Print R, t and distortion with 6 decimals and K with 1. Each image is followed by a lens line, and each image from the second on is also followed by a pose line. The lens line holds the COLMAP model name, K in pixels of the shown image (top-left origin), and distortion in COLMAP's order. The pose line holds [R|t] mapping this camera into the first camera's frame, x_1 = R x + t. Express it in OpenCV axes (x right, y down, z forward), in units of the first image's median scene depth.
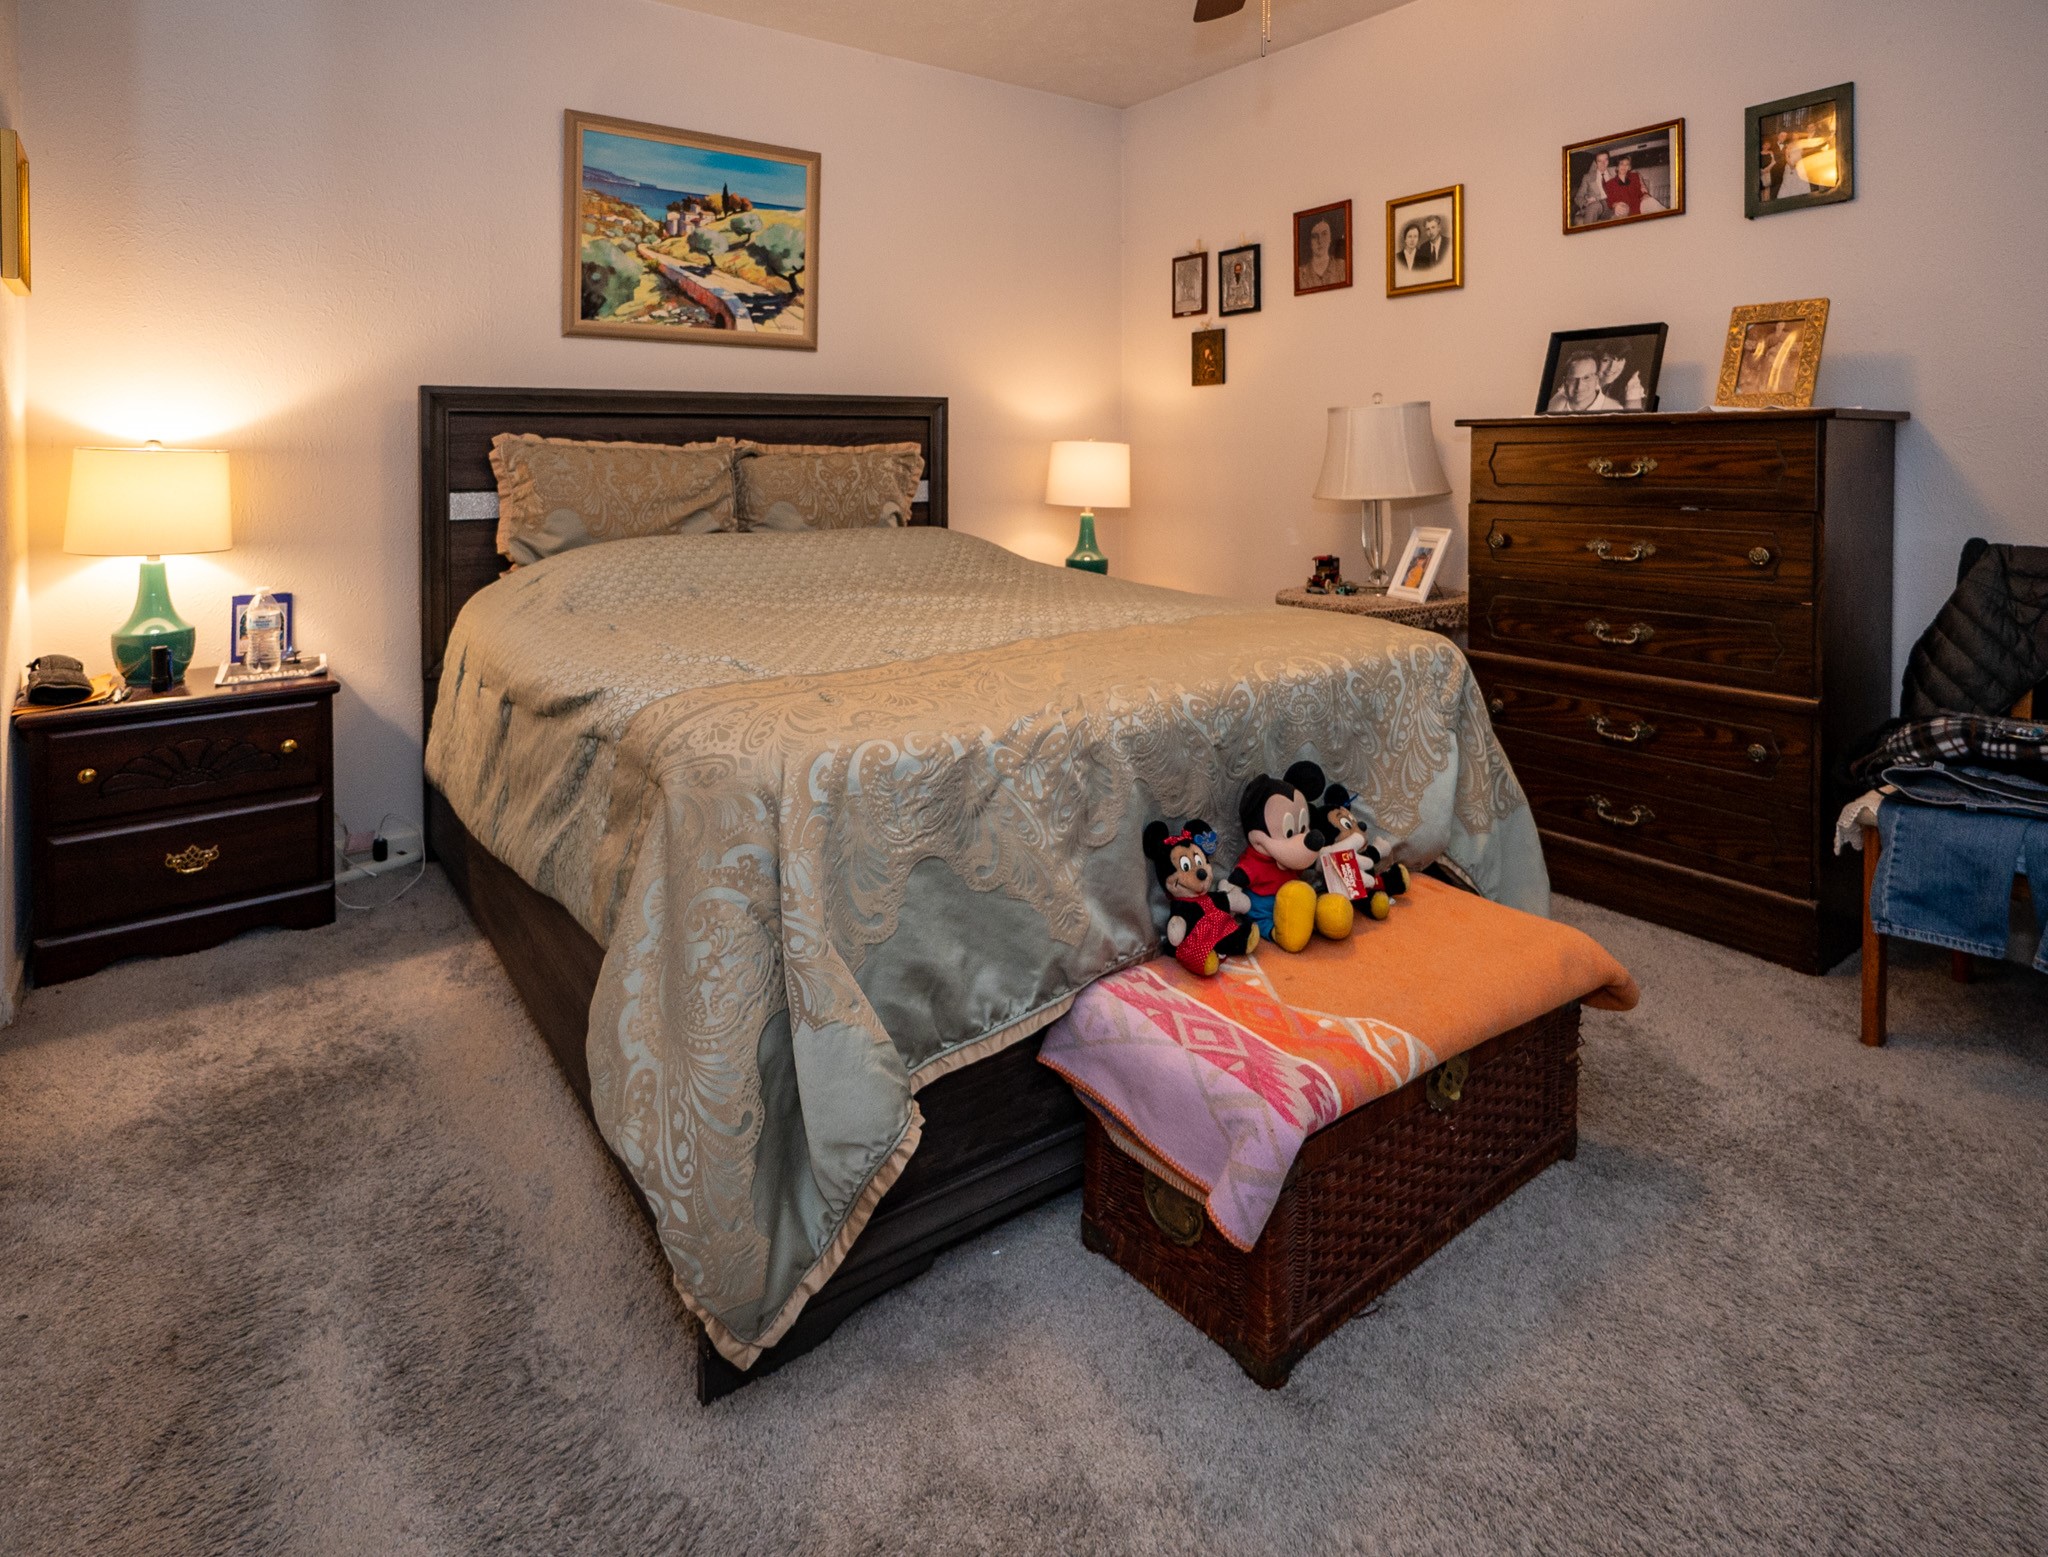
lens RADIAL K [[1063.3, 0, 1024.4], [0, 1063.3, 721.2], [0, 0, 1]] dist [-0.000977, -0.000131]
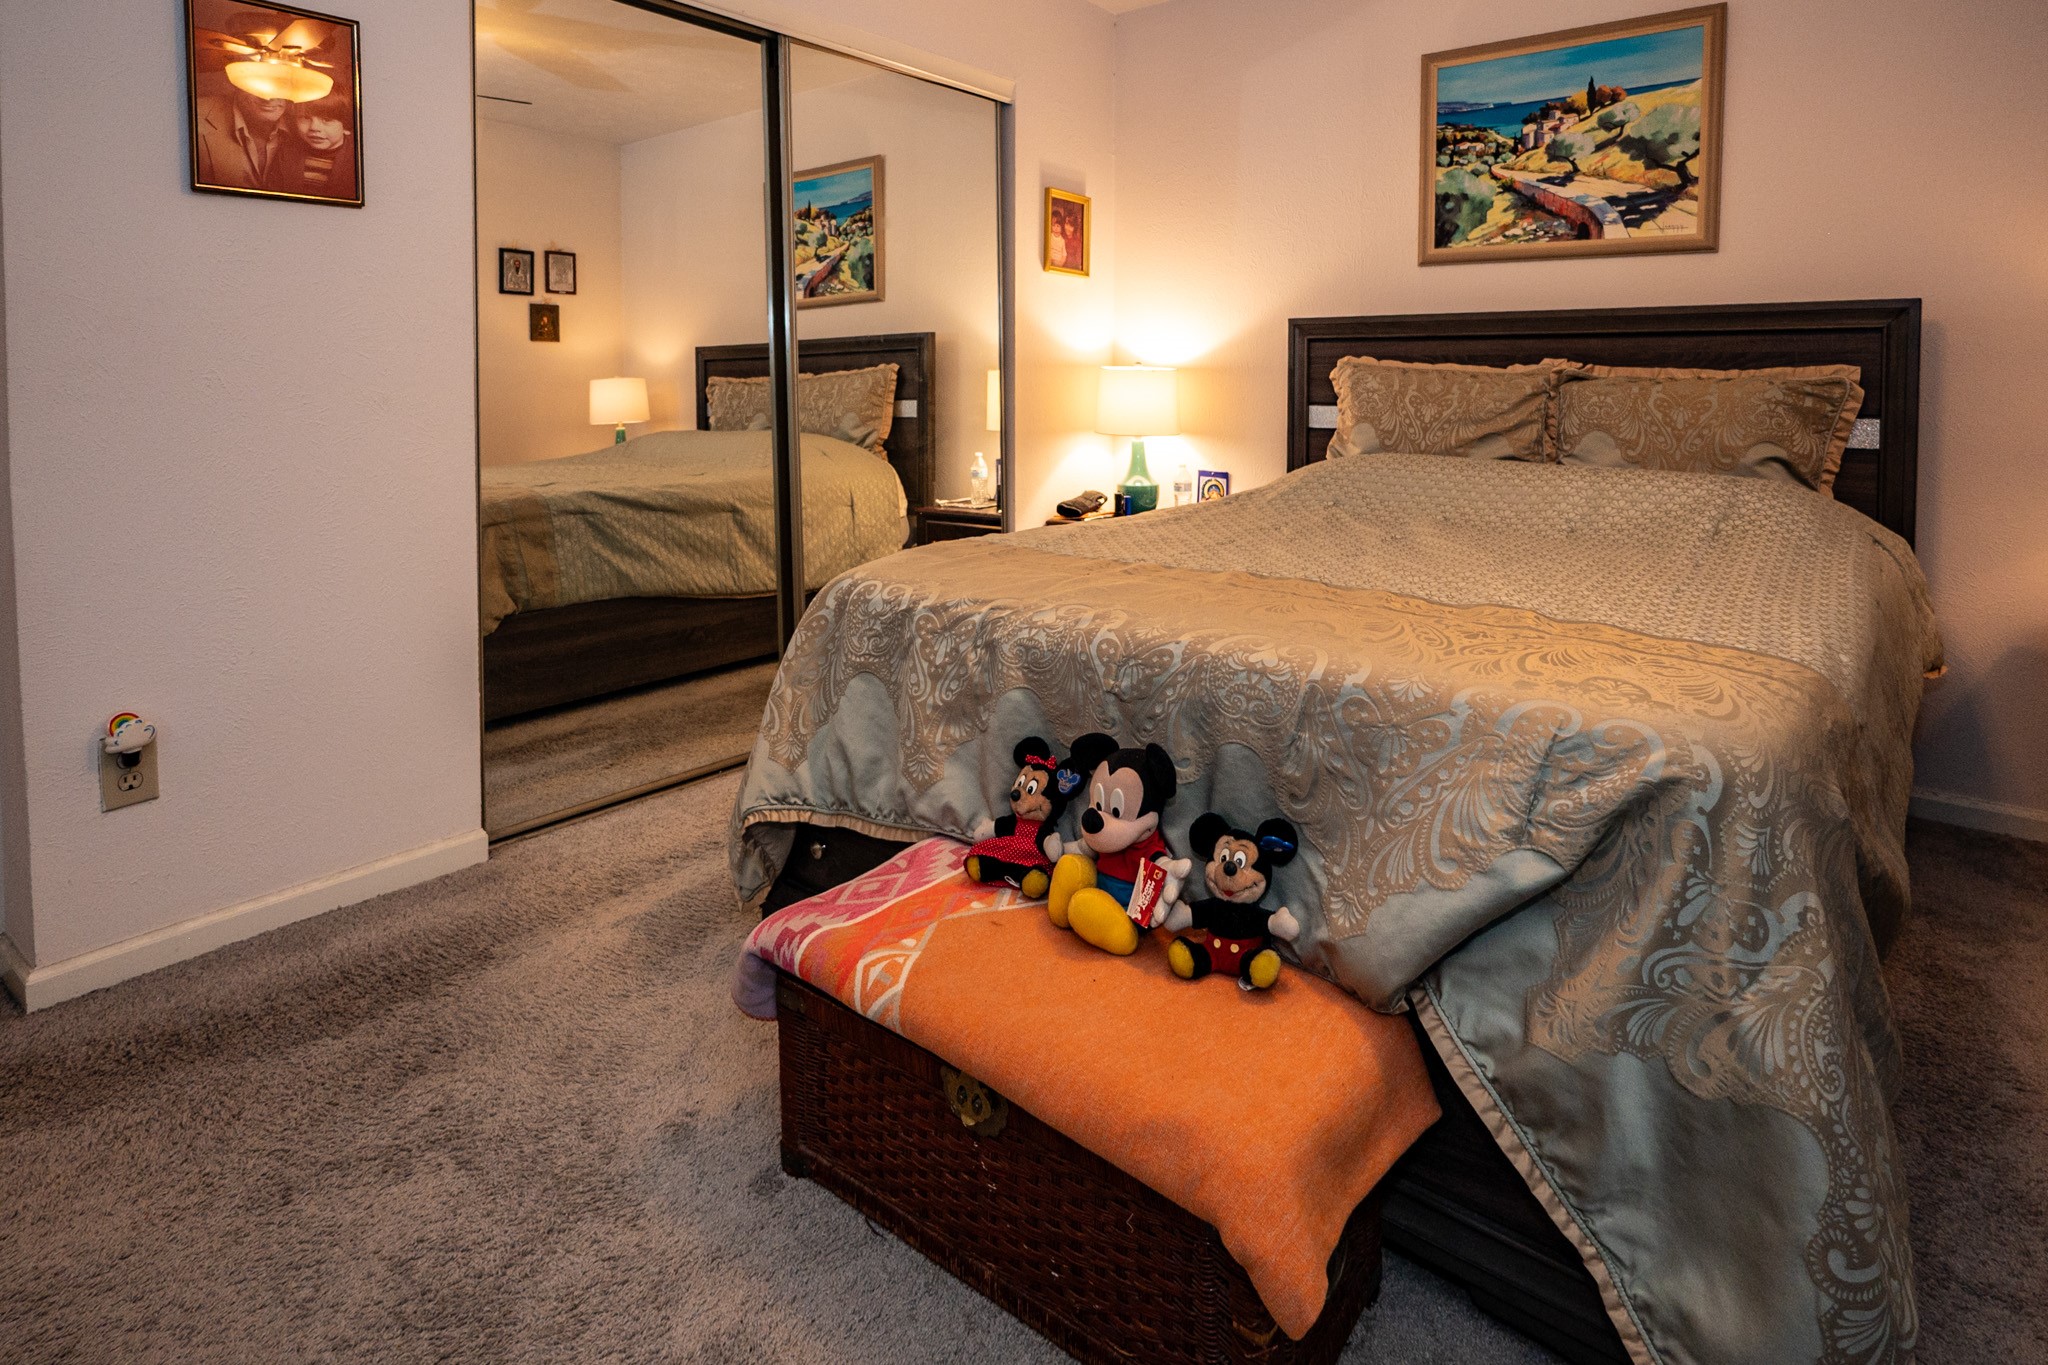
lens RADIAL K [[1026.0, 0, 1023.6], [0, 1026.0, 680.7], [0, 0, 1]] dist [-0.003379, 0.000123]
pose [[0.257257, 0.287943, -0.922447, 0.539425], [-0.243328, 0.943119, 0.226535, -0.095675], [0.935206, 0.166179, 0.312688, 0.346875]]
